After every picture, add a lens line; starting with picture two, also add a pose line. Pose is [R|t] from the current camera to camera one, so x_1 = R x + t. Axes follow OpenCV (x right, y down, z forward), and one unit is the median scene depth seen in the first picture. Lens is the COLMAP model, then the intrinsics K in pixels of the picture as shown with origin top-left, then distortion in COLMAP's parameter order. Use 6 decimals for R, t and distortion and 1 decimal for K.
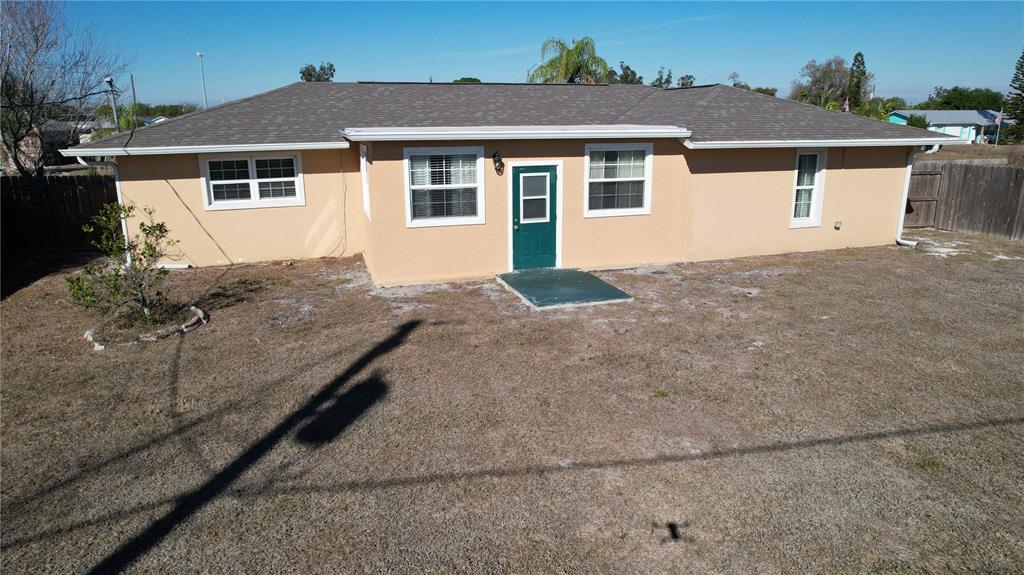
lens RADIAL K [[643.9, 0, 512.0], [0, 643.9, 287.5], [0, 0, 1]] dist [-0.044615, 0.001569]
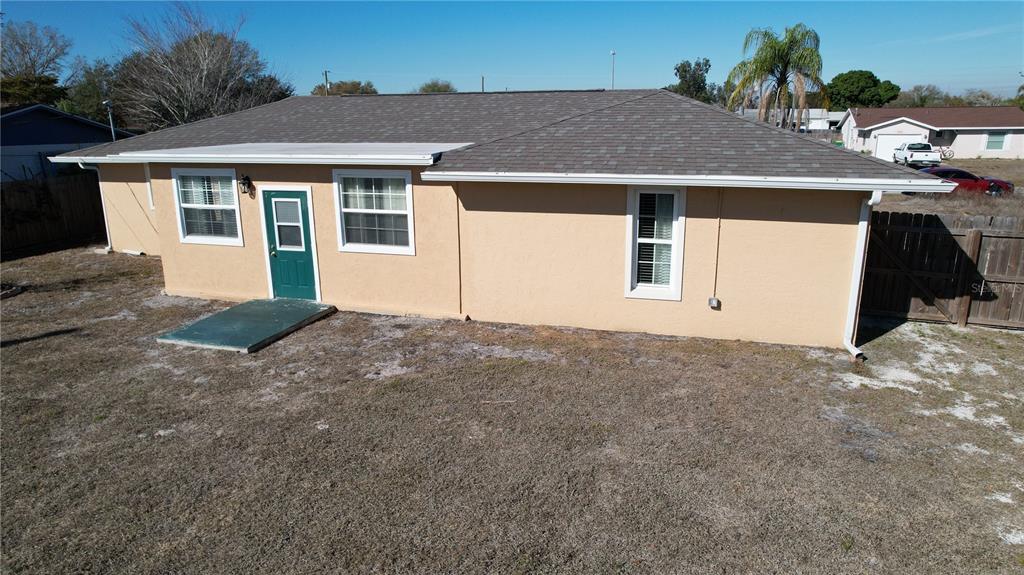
lens RADIAL K [[643.9, 0, 512.0], [0, 643.9, 287.5], [0, 0, 1]] dist [-0.044615, 0.001569]
pose [[0.831396, 0.143217, -0.536907, 0.820780], [-0.139250, 0.989083, 0.048205, -0.138588], [0.537949, 0.034687, 0.842263, 0.389590]]
